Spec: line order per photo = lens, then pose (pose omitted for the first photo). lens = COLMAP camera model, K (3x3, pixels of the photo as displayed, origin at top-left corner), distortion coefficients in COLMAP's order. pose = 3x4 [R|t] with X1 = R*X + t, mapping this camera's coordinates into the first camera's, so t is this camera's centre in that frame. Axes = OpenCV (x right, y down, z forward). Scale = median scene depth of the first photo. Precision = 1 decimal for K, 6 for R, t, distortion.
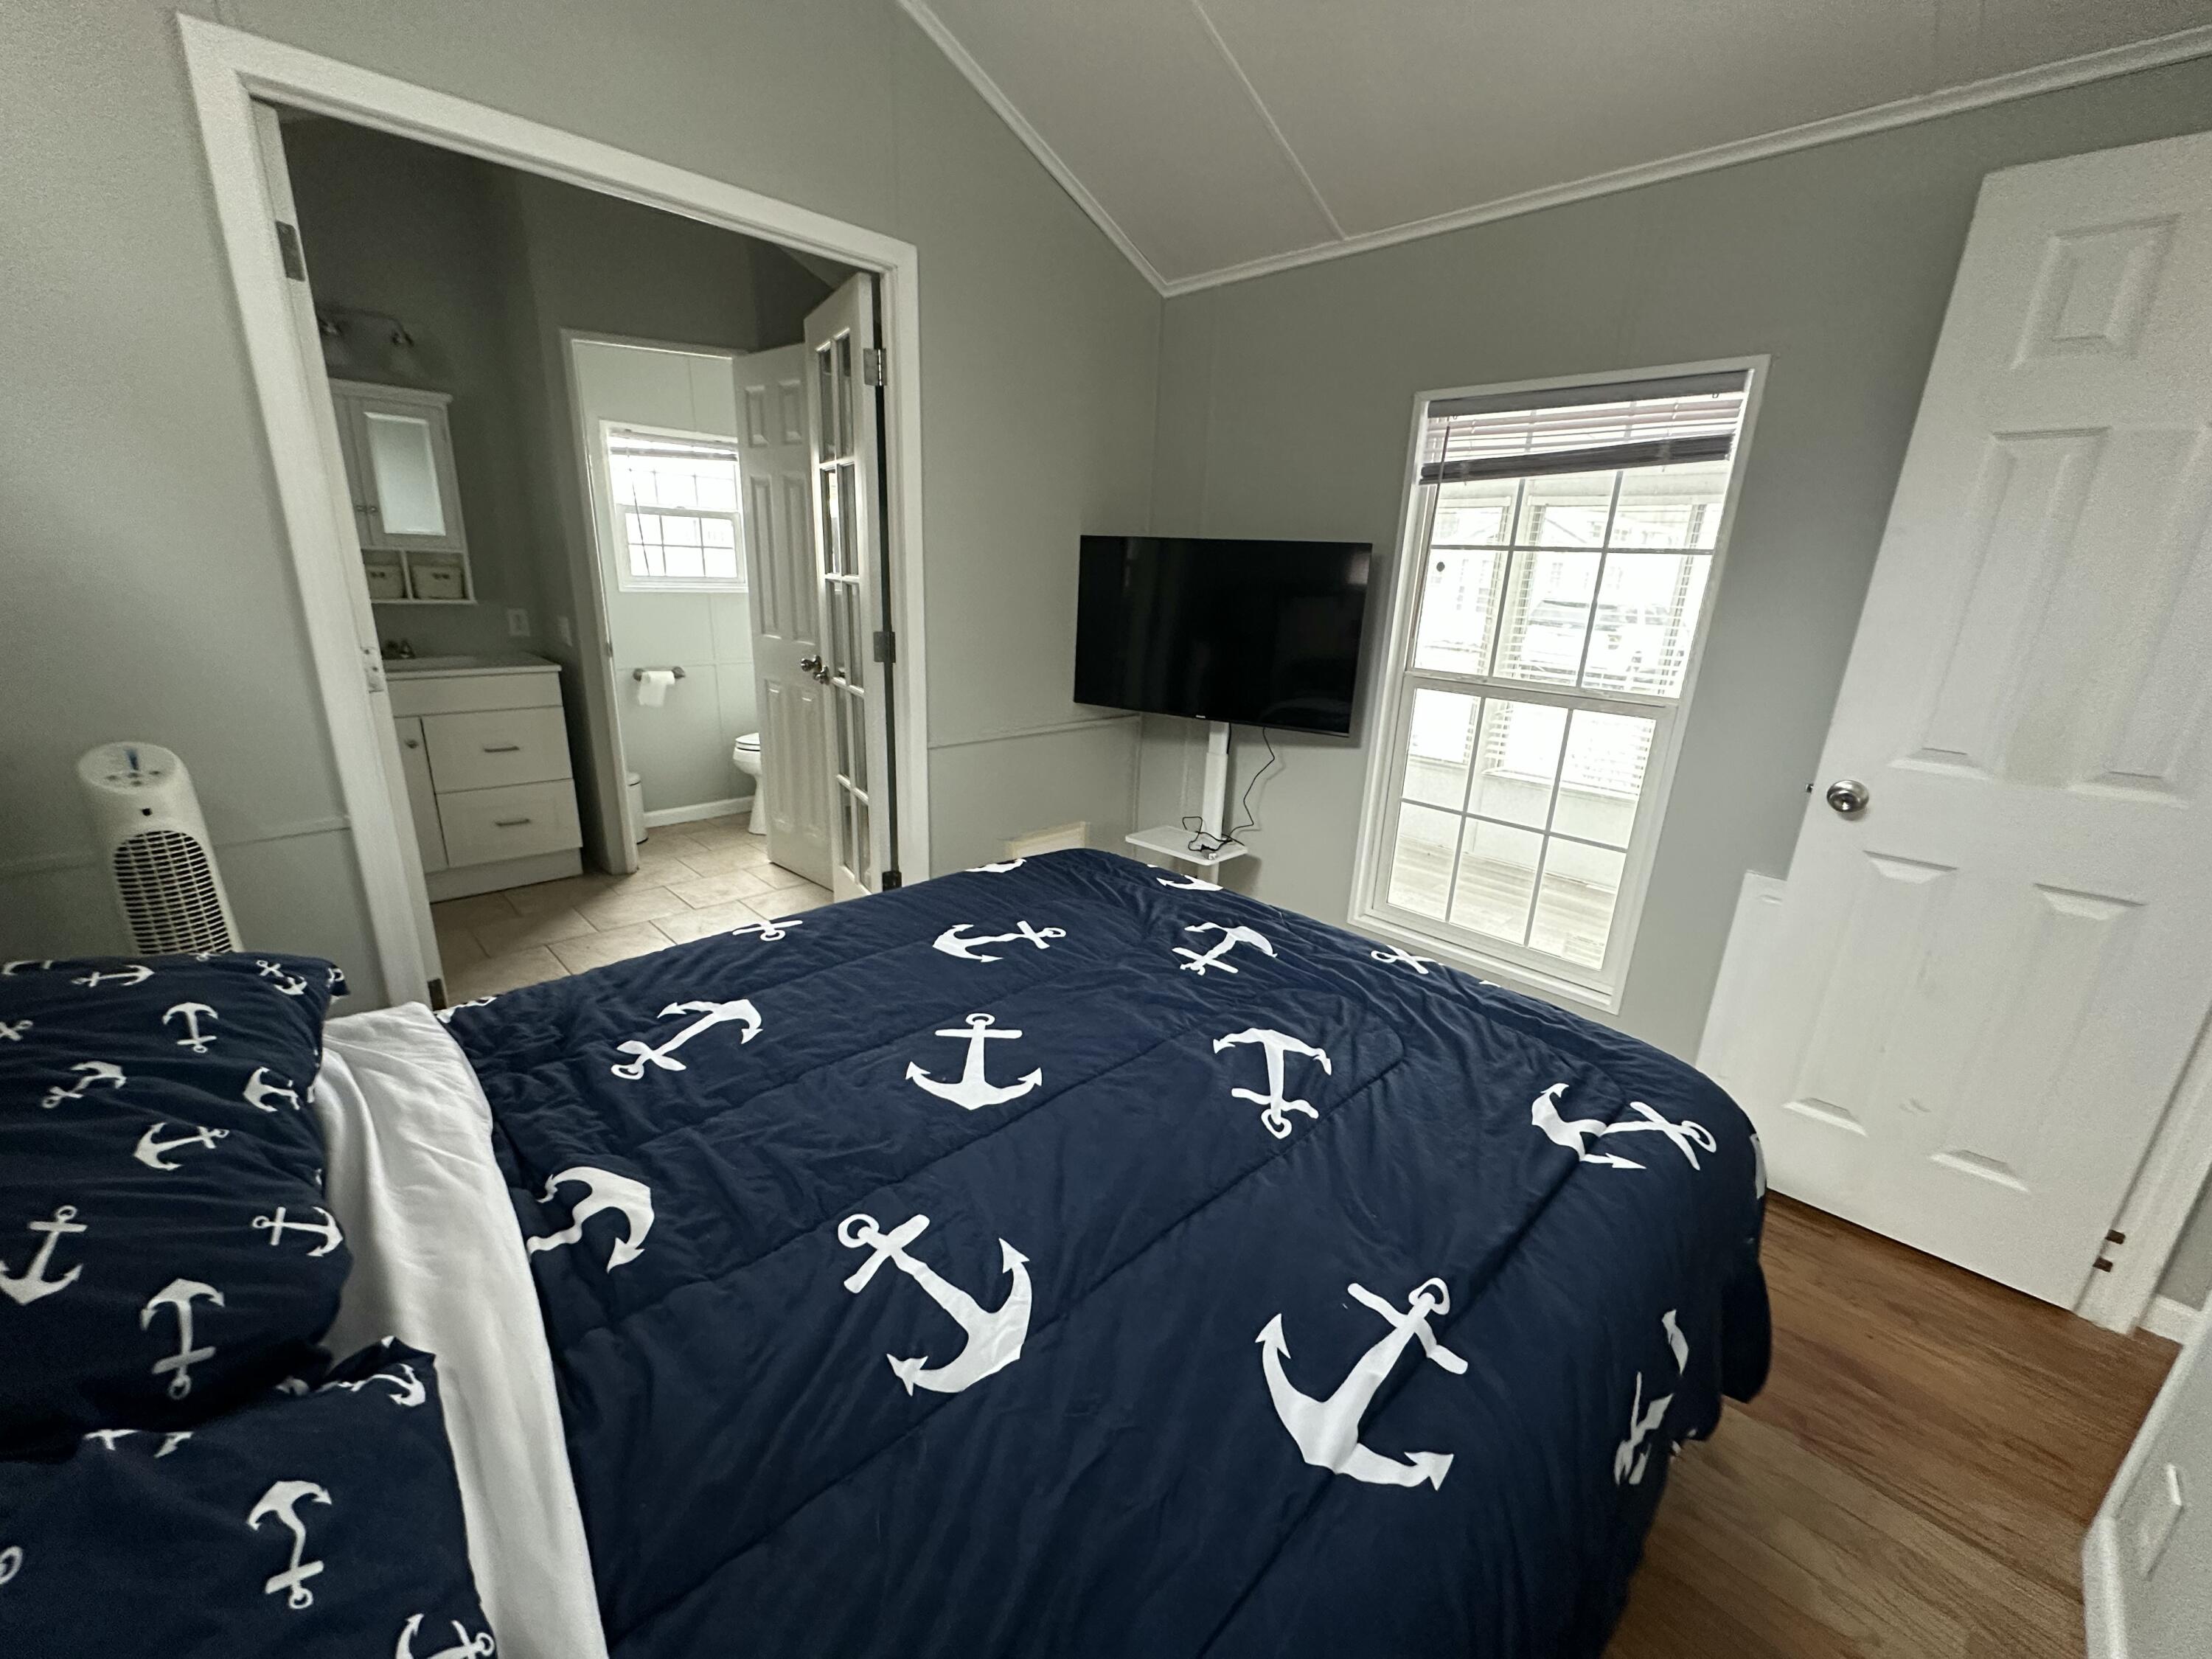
lens RADIAL K [[876.8, 0, 1104.7], [0, 876.8, 830.5], [0, 0, 1]] dist [-0.000185, -0.000465]
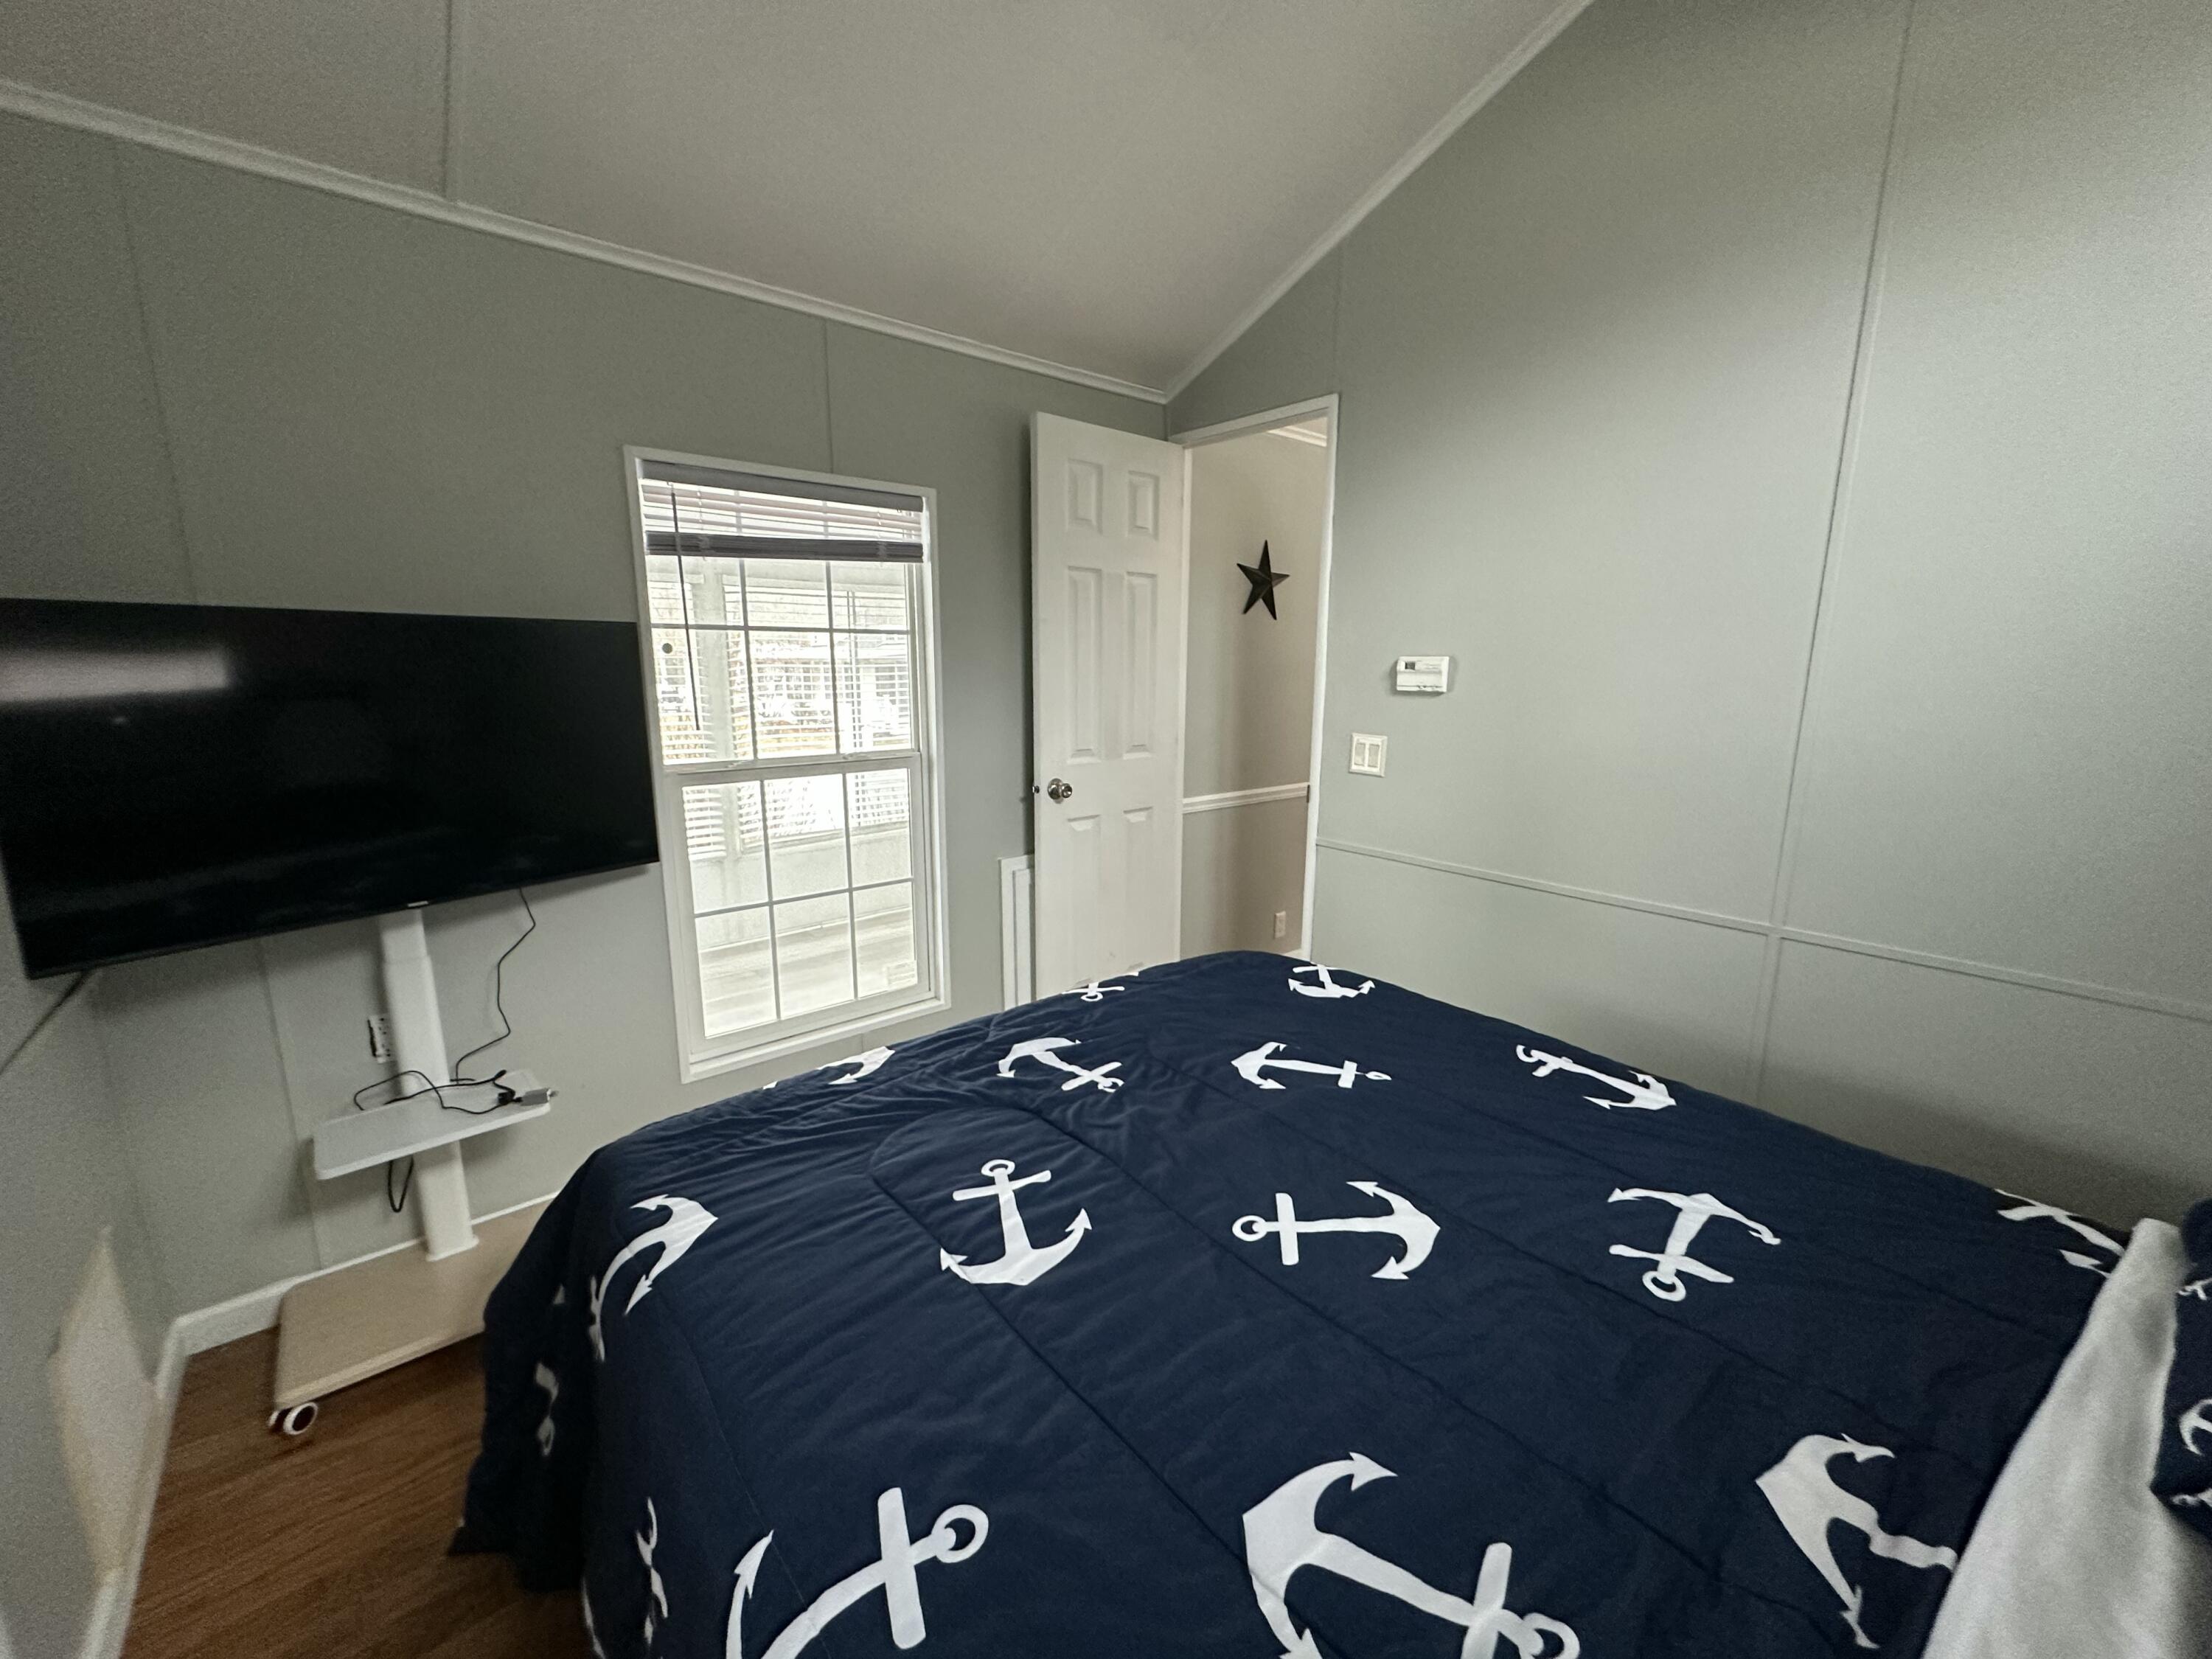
lens RADIAL K [[876.8, 0, 1106.4], [0, 876.8, 828.2], [0, 0, 1]] dist [-0.000185, -0.000465]
pose [[0.076061, -0.226664, 0.970998, -0.512728], [0.289642, 0.936851, 0.196005, -0.193843], [-0.954108, 0.266334, 0.136909, 0.559340]]
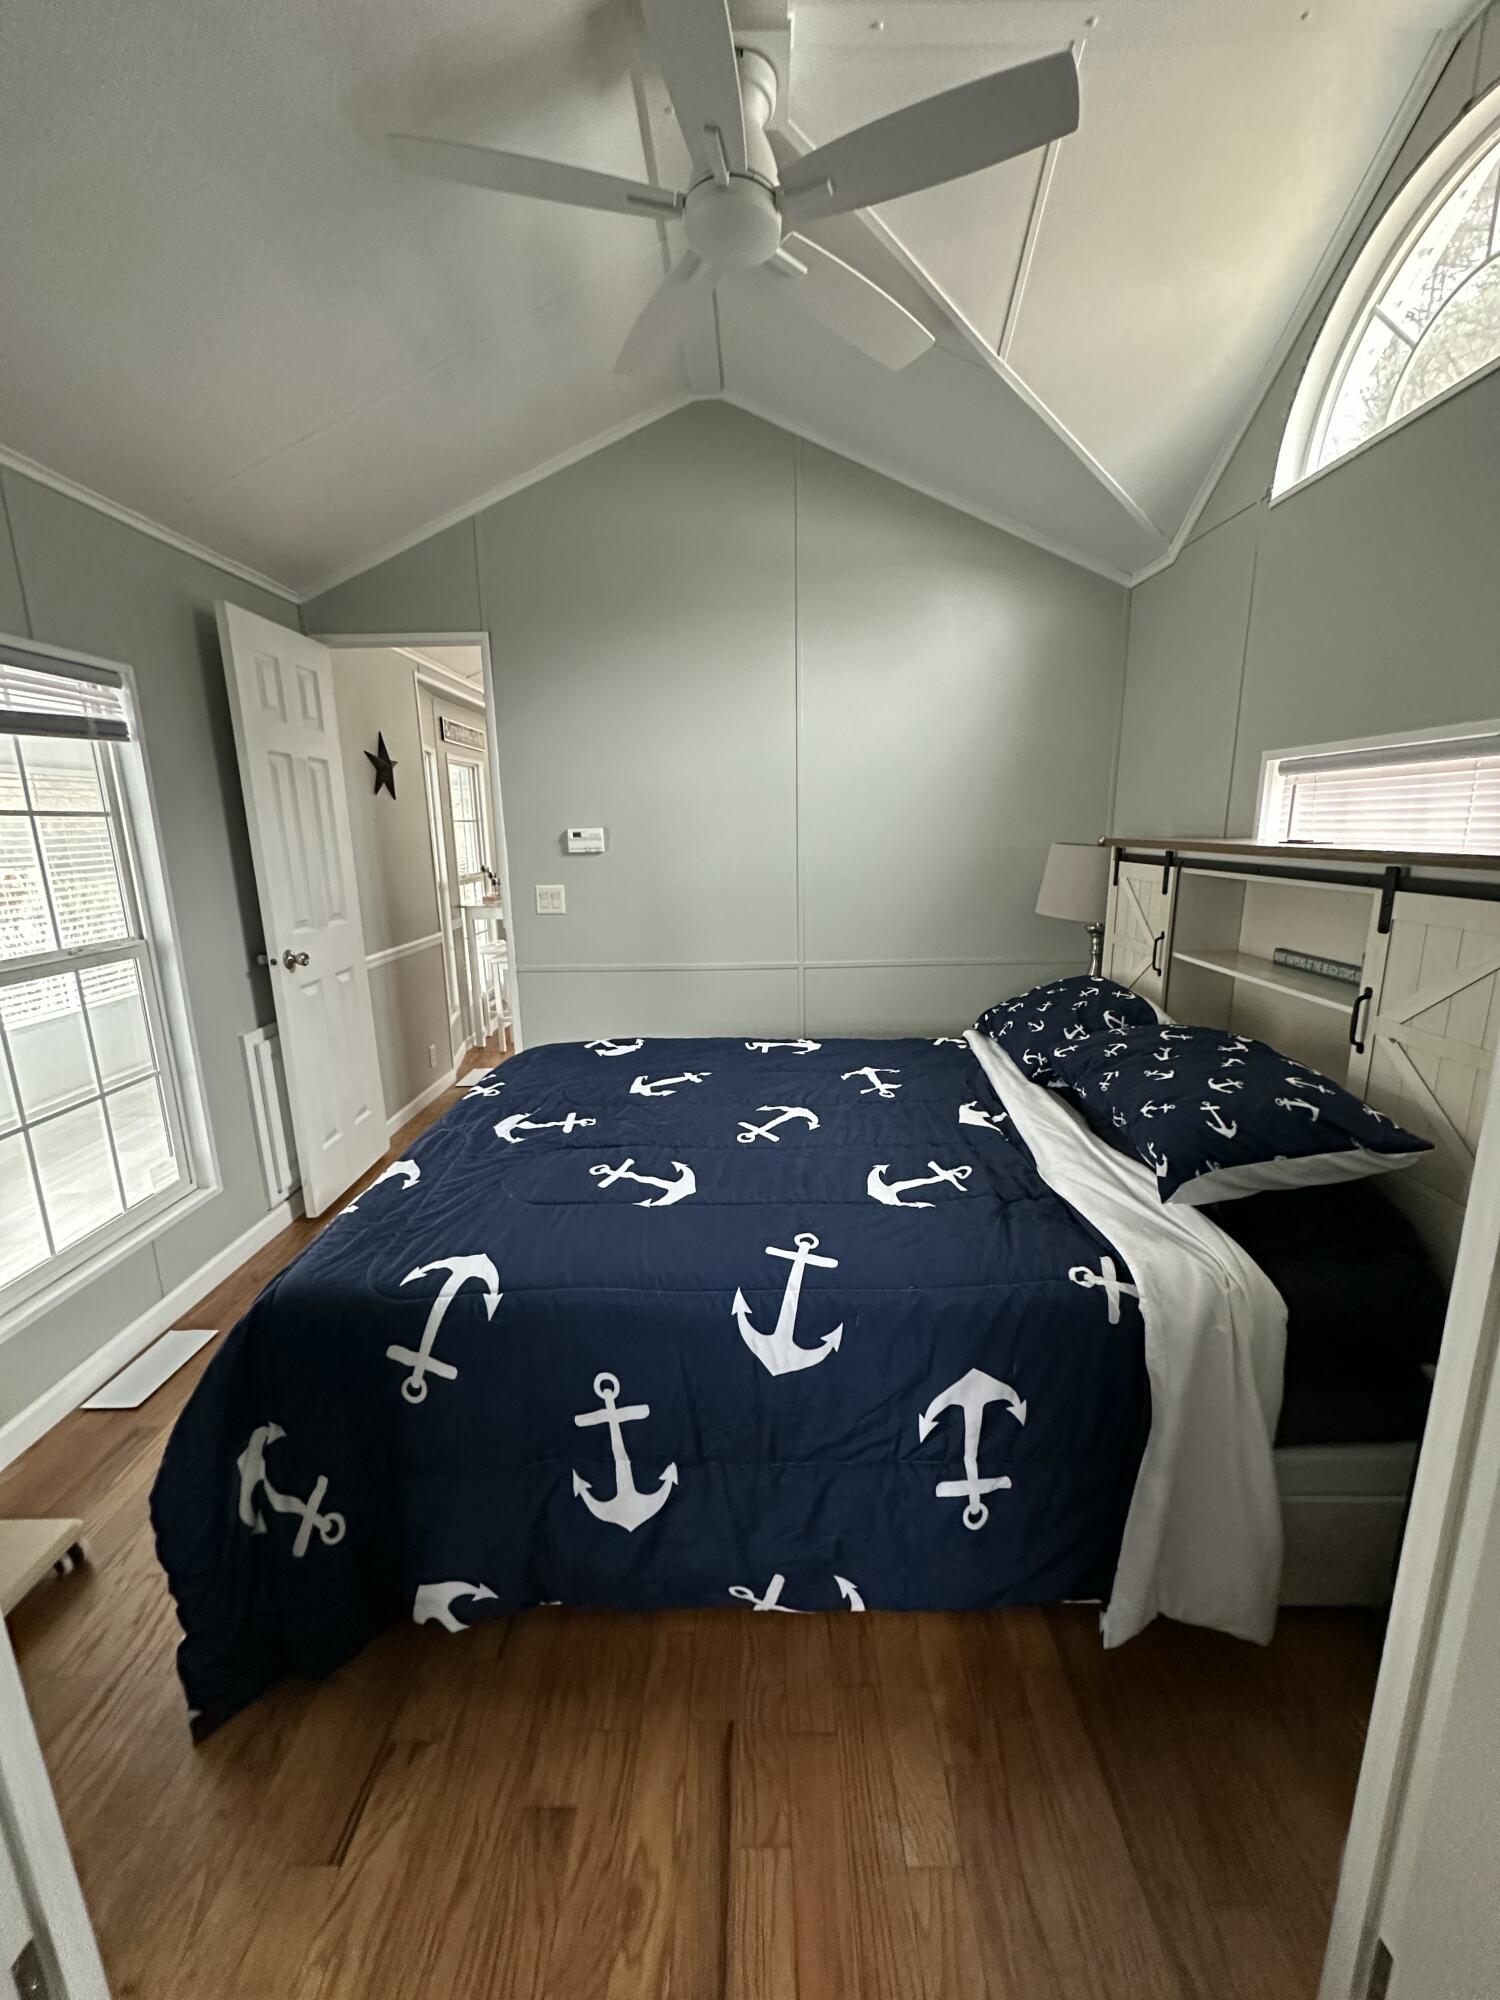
lens RADIAL K [[792.7, 0, 749.3], [0, 792.7, 999.3], [0, 0, 1]] dist [-0.000185, -0.000465]
pose [[-0.705171, -0.178699, 0.686149, -0.622547], [0.198978, 0.878957, 0.433408, -0.346484], [-0.680545, 0.442156, -0.584258, 1.019466]]
